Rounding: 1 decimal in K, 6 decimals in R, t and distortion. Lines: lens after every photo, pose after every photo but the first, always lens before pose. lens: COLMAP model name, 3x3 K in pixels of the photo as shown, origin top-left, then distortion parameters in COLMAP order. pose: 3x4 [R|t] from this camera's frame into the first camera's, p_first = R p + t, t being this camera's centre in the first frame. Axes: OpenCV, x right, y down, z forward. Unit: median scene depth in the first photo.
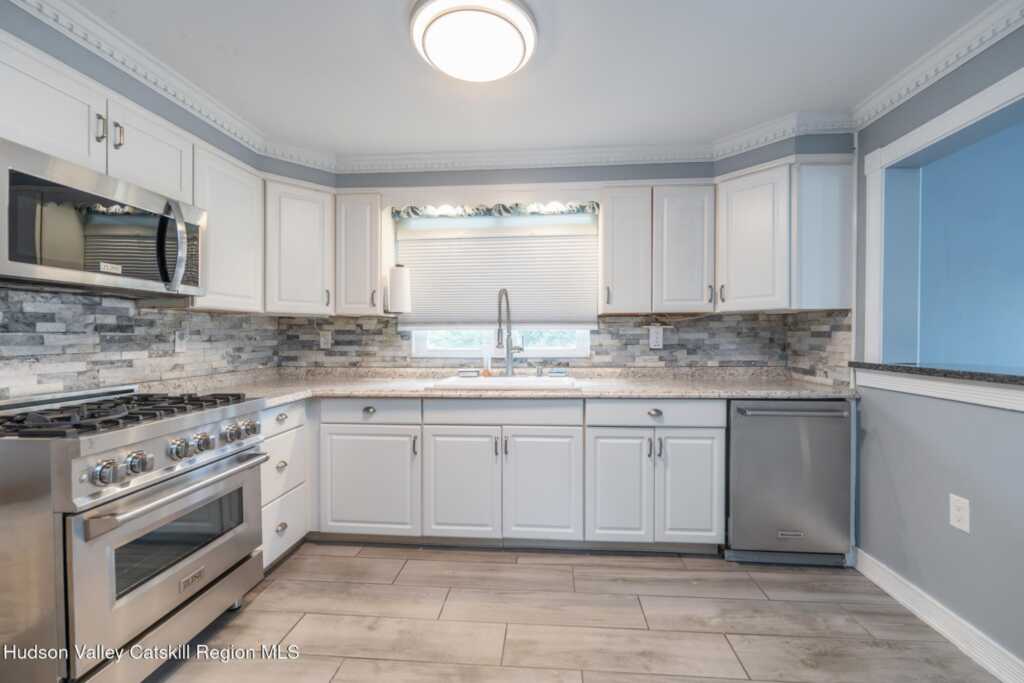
lens RADIAL K [[429.5, 0, 512.0], [0, 429.5, 341.5], [0, 0, 1]] dist [-0.000093, -0.000161]
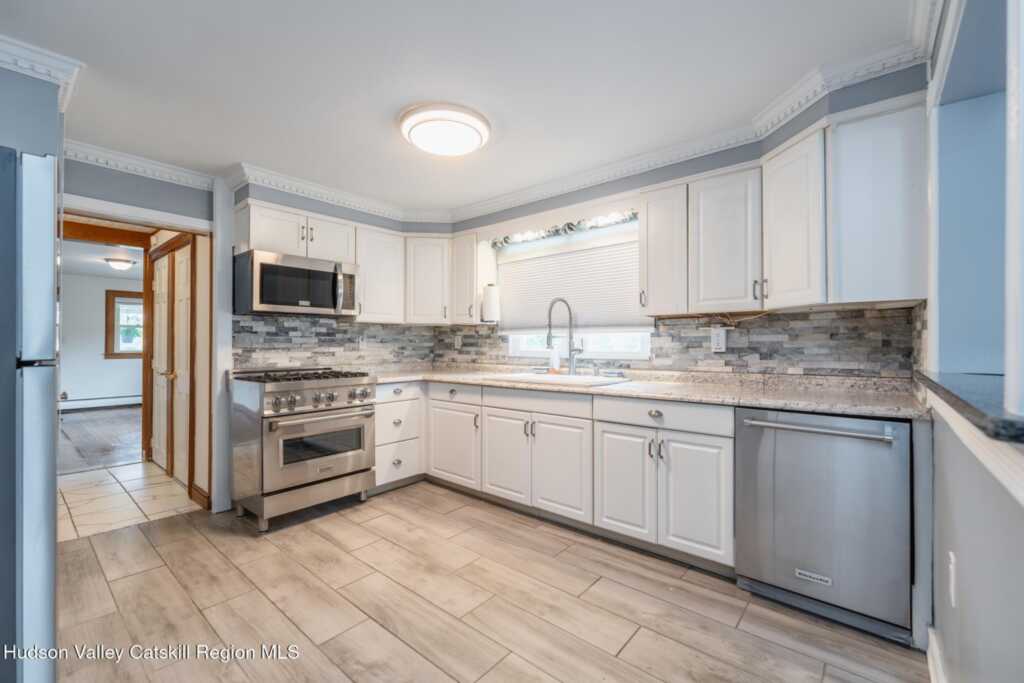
lens RADIAL K [[429.8, 0, 497.8], [0, 429.8, 342.3], [0, 0, 1]] dist [-0.000476, -0.000106]
pose [[0.801076, 0.000690, -0.598562, 0.585514], [-0.010278, 0.999868, -0.012603, 0.014114], [0.598475, 0.016249, 0.800977, -0.026303]]
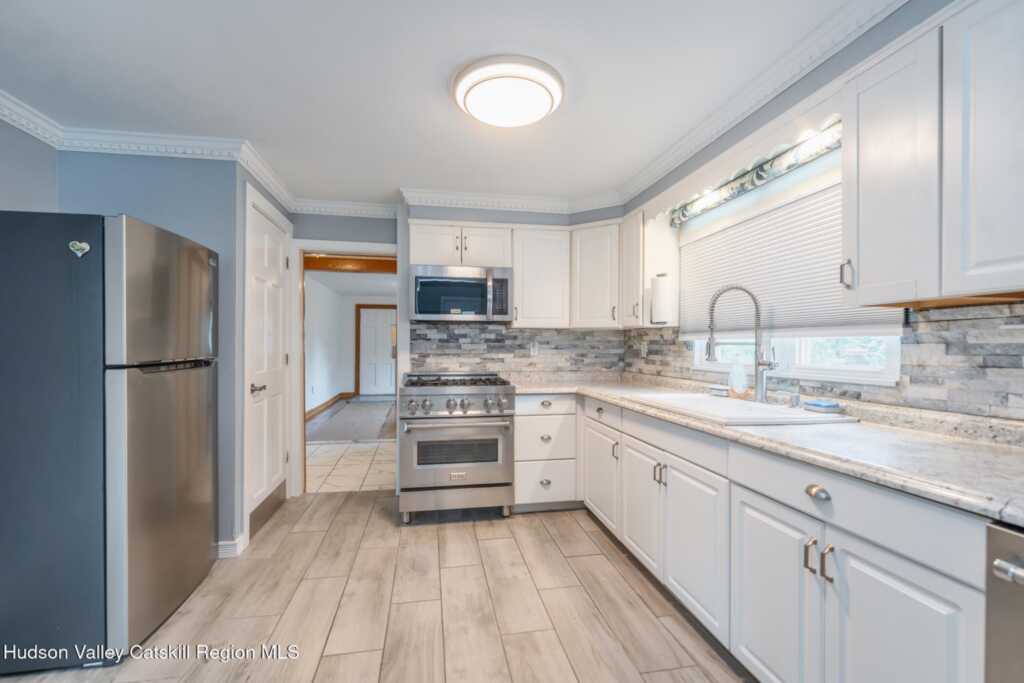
lens RADIAL K [[434.3, 0, 514.1], [0, 434.3, 346.6], [0, 0, 1]] dist [-0.000299, -0.000144]
pose [[0.255354, 0.005009, -0.966835, 0.688123], [-0.019019, 0.999819, 0.000157, -0.005707], [0.966661, 0.018348, 0.255403, 0.458943]]
